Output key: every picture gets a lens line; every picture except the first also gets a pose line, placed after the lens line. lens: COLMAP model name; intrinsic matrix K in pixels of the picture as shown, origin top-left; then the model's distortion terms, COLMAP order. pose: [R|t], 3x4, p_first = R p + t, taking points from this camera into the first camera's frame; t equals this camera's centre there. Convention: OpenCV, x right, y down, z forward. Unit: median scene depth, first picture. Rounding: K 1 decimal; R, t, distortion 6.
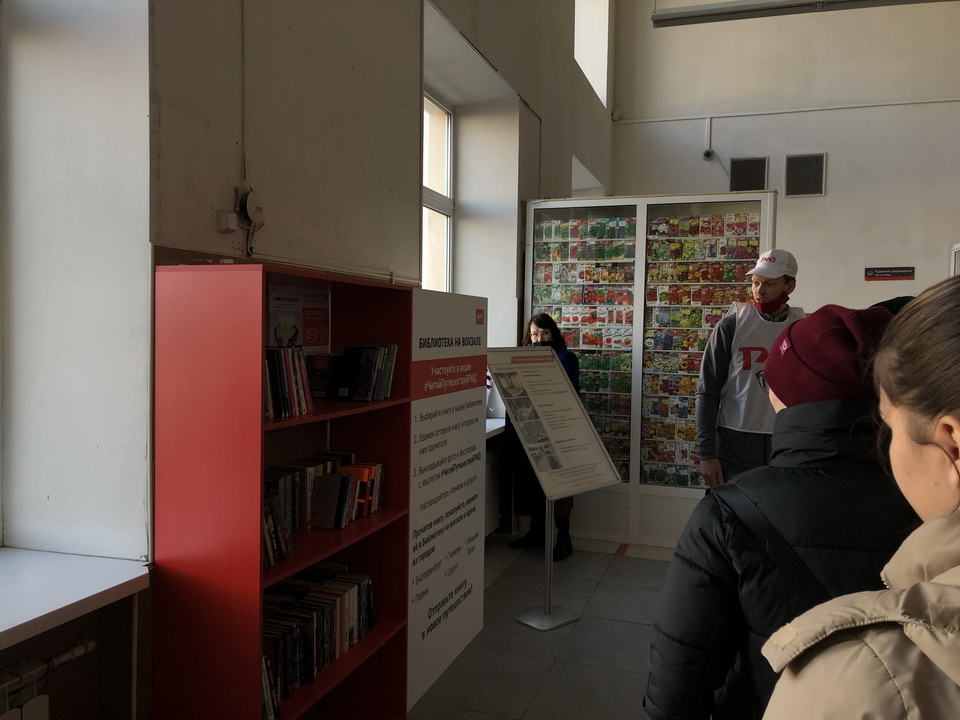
lens RADIAL K [[787.2, 0, 480.1], [0, 787.2, 360.8], [0, 0, 1]] dist [0.029949, -0.025886]
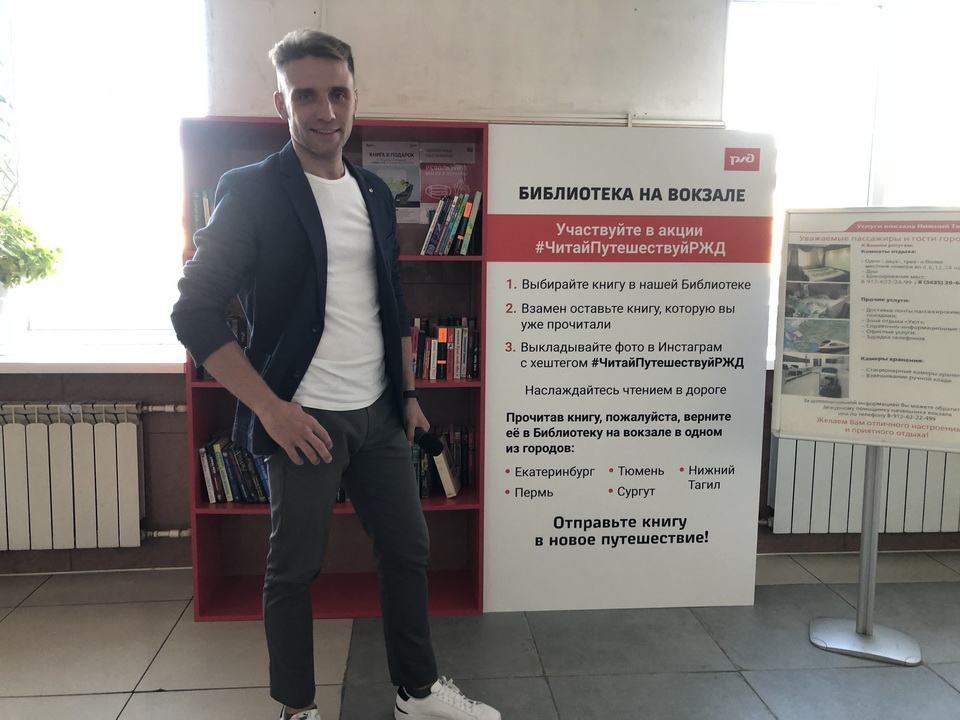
lens RADIAL K [[787.2, 0, 479.8], [0, 787.2, 357.3], [0, 0, 1]] dist [0.029949, -0.025886]
pose [[0.389154, 0.104594, -0.915215, 0.636678], [-0.041288, 0.994515, 0.096101, 0.066958], [0.920247, 0.000389, 0.391338, 0.586157]]
